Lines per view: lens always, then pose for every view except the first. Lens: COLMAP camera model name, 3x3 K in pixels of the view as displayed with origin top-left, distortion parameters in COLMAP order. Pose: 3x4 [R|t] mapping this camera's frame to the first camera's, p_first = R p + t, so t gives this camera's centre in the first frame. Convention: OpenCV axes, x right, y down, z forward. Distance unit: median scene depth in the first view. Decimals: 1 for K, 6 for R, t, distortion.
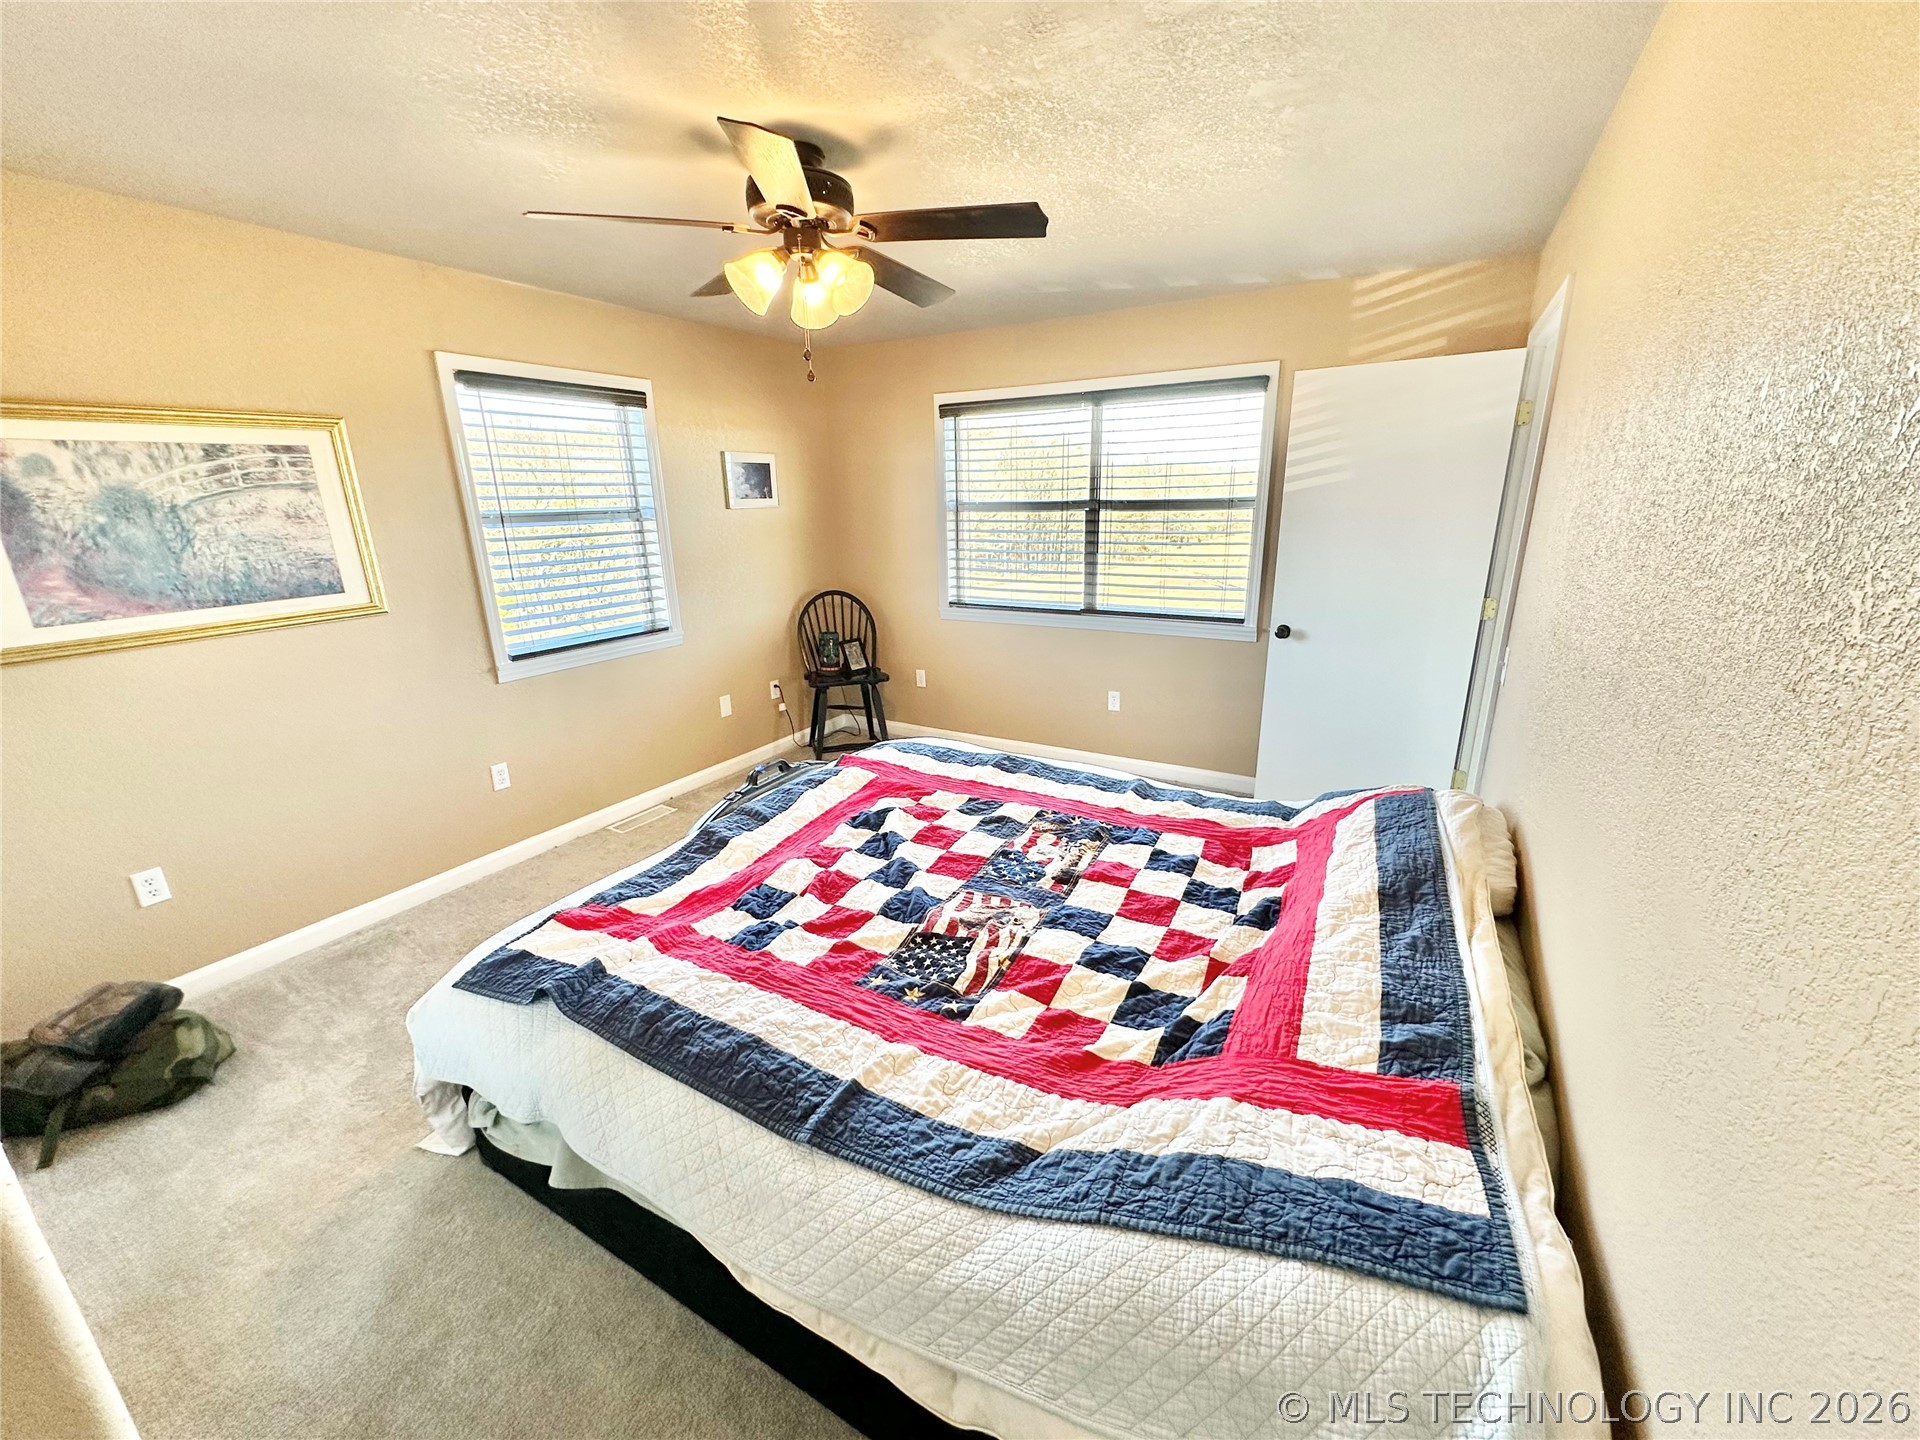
lens RADIAL K [[765.3, 0, 959.9], [0, 765.3, 723.3], [0, 0, 1]] dist [-0.005042, 0.001365]
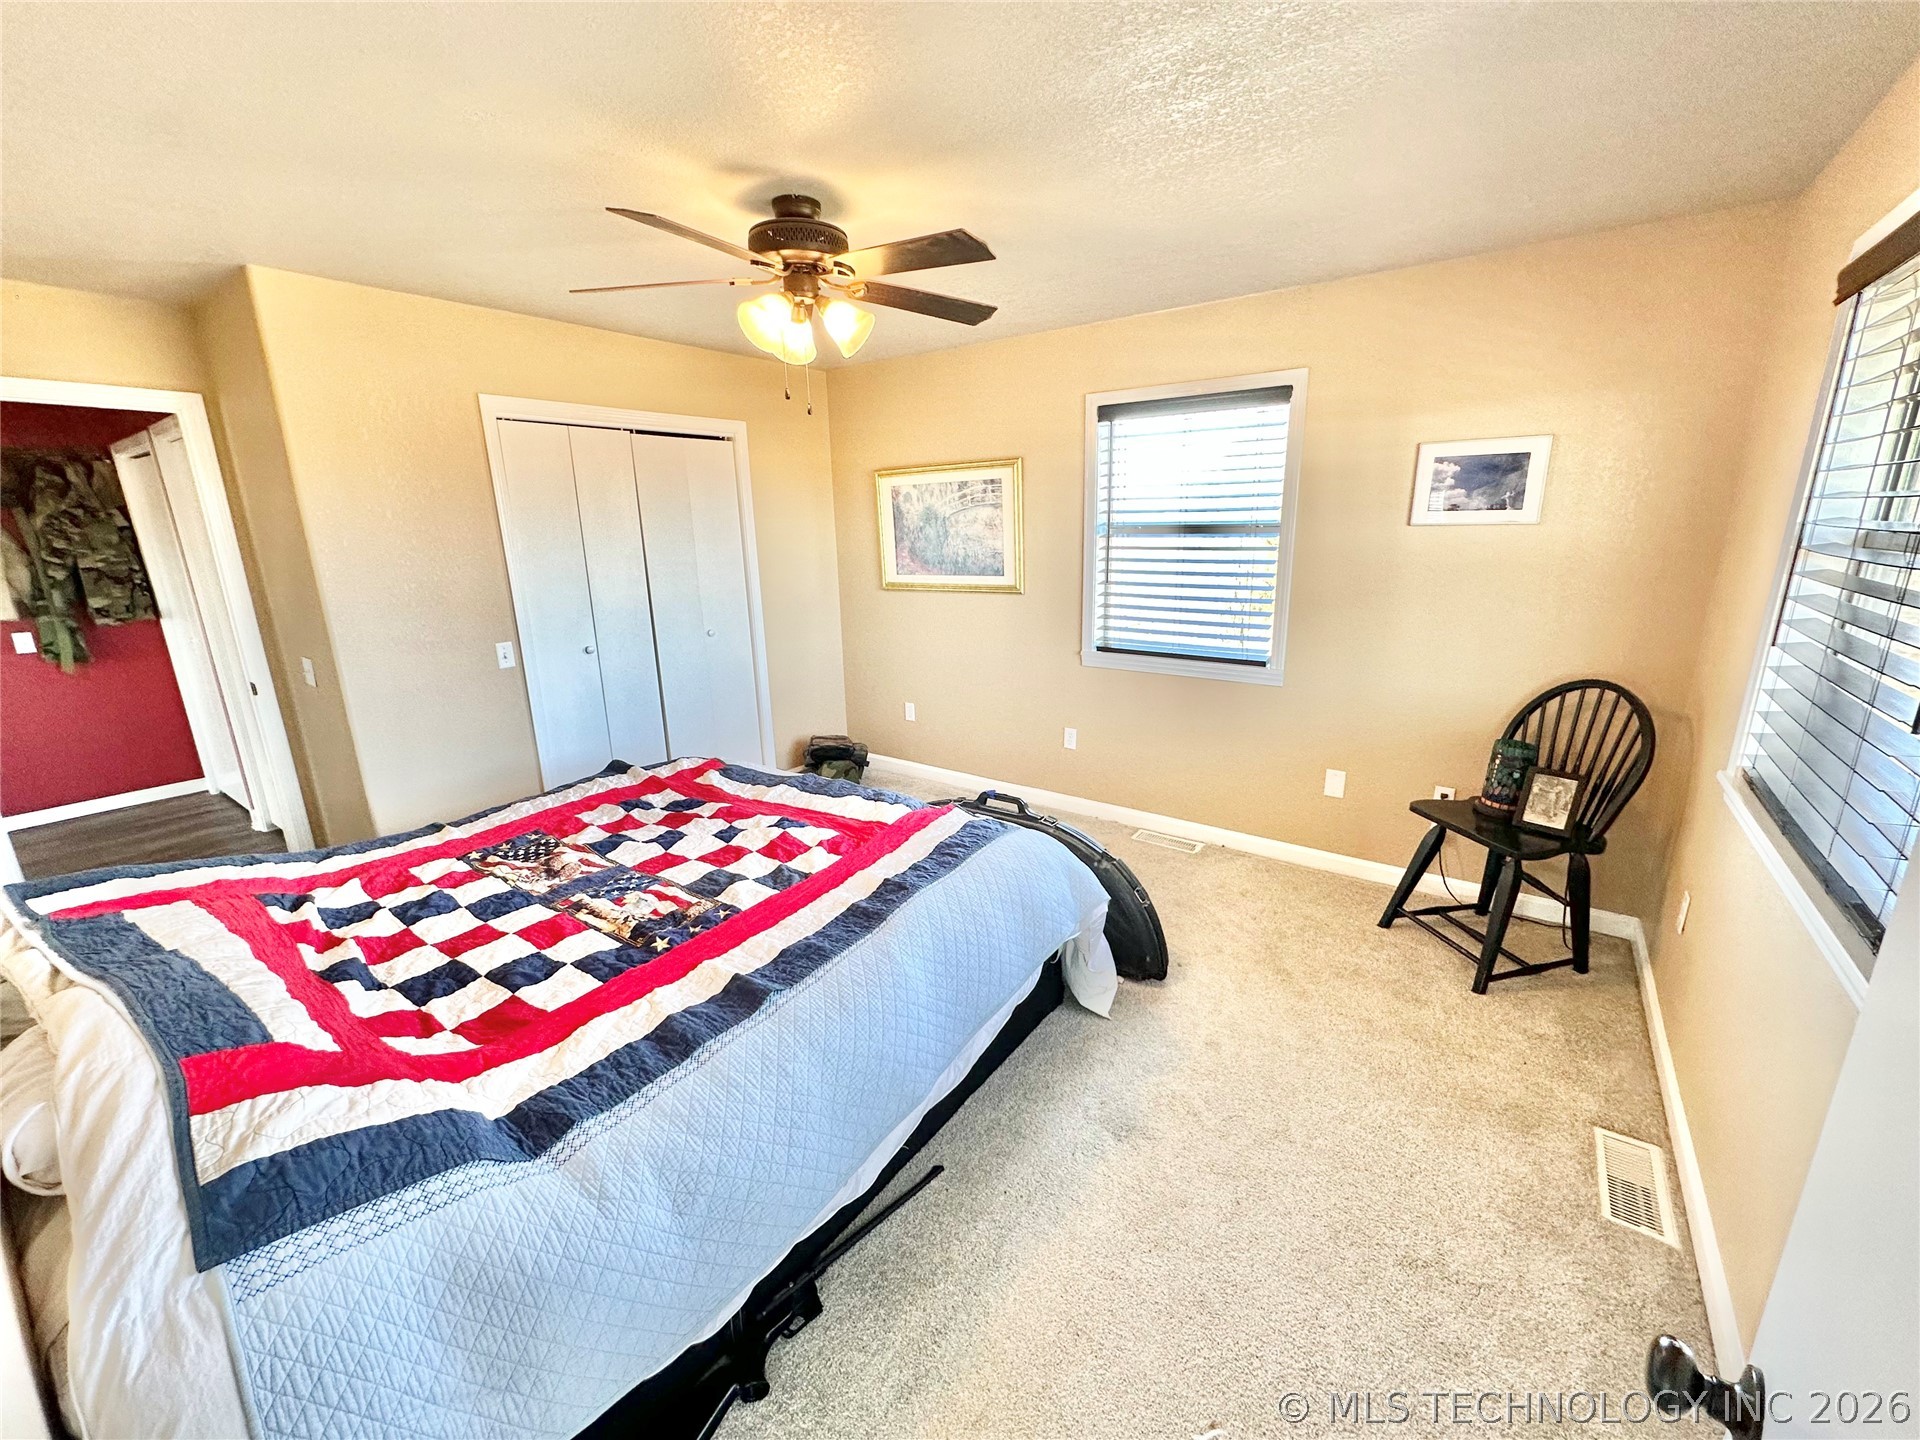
lens RADIAL K [[765.3, 0, 958.1], [0, 765.3, 719.7], [0, 0, 1]] dist [-0.005042, 0.001365]
pose [[-0.108969, 0.273131, -0.955785, 0.801698], [-0.265902, 0.918463, 0.292781, -0.371926], [0.957821, 0.286050, -0.027458, 1.180006]]
